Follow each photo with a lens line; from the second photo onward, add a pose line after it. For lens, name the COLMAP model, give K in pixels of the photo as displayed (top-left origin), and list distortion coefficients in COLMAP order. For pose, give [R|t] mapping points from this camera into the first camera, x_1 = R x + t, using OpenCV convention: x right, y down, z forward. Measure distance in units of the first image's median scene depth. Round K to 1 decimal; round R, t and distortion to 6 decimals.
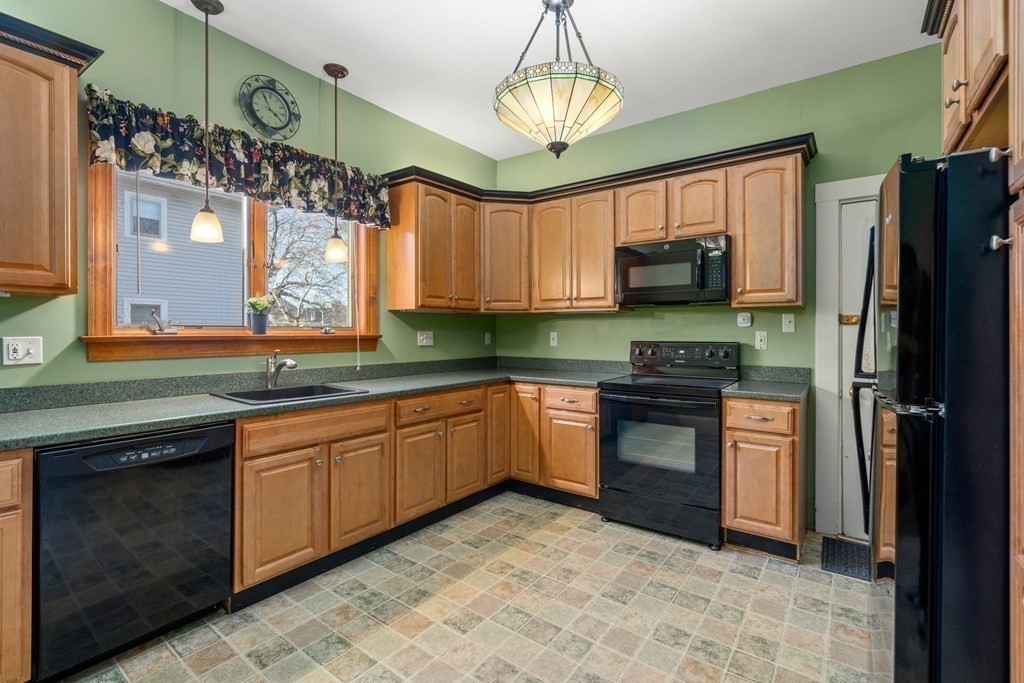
lens RADIAL K [[458.6, 0, 512.0], [0, 458.6, 341.5], [0, 0, 1]] dist [-0.000049, 0.000001]
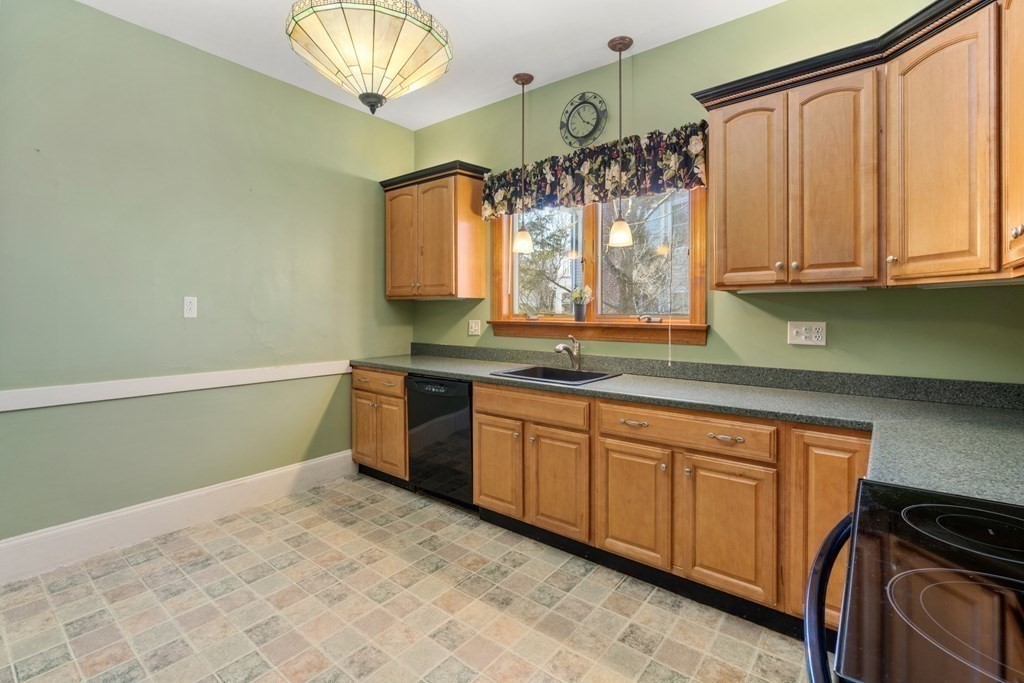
lens RADIAL K [[472.0, 0, 512.2], [0, 472.0, 320.6], [0, 0, 1]] dist [-0.001159, 0.000110]
pose [[-0.023480, 0.019292, -0.999538, 0.643069], [-0.026433, 0.999452, 0.019912, -0.037038], [0.999375, 0.026889, -0.022957, 0.870741]]
